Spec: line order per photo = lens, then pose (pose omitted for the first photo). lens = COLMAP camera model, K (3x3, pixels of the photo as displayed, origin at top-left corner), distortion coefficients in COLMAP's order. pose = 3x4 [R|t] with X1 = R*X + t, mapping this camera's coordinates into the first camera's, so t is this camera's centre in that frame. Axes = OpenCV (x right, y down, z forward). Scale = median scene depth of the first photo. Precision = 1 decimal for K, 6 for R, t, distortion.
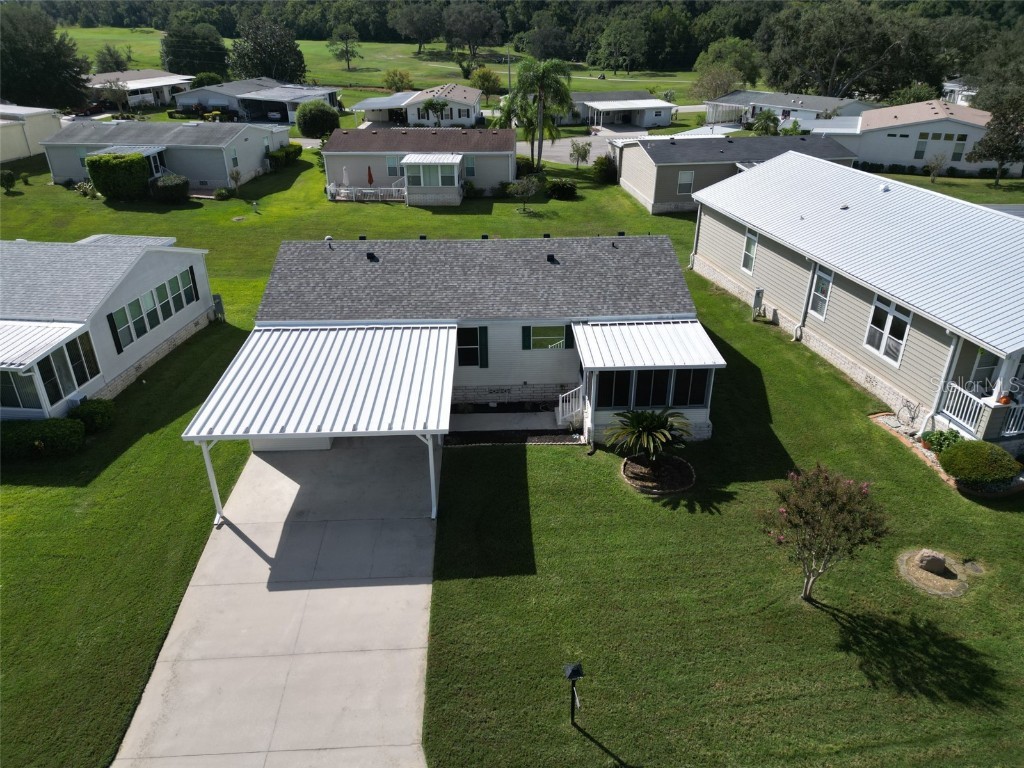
lens RADIAL K [[720.6, 0, 515.0], [0, 720.6, 381.0], [0, 0, 1]] dist [0.028111, 0.001175]
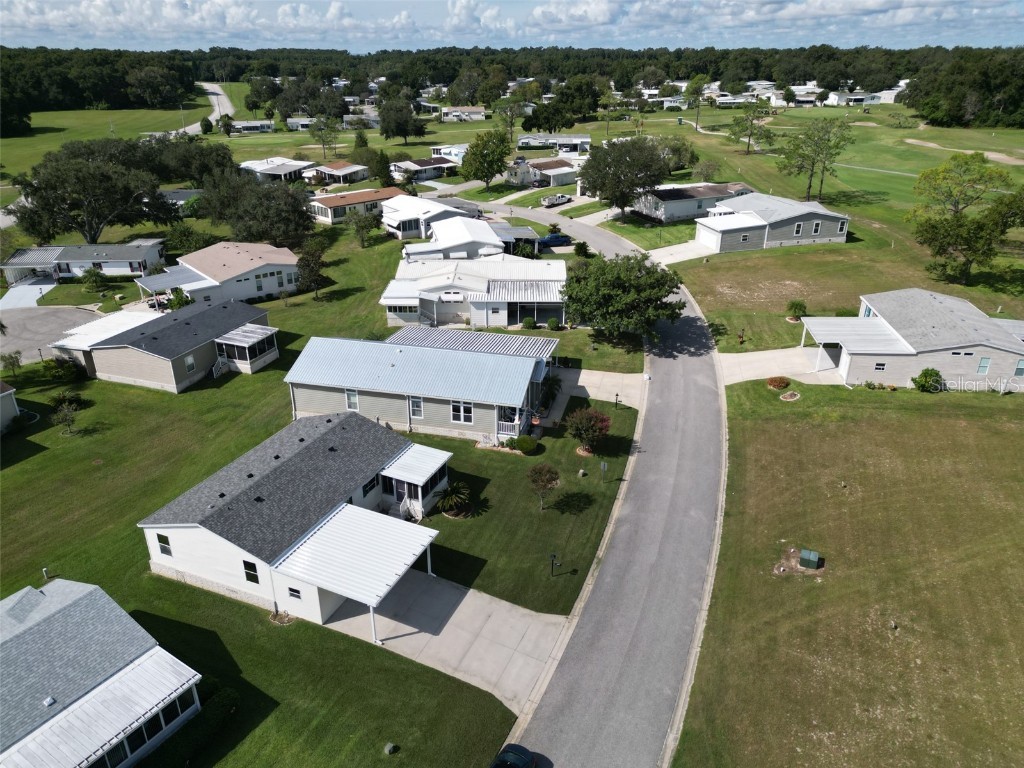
lens RADIAL K [[720.6, 0, 510.5], [0, 720.6, 383.0], [0, 0, 1]] dist [0.028111, 0.001175]
pose [[0.415921, -0.376393, 0.827852, -1.381128], [0.400801, 0.893015, 0.204654, -0.590711], [-0.816314, 0.246684, 0.522282, -0.405586]]
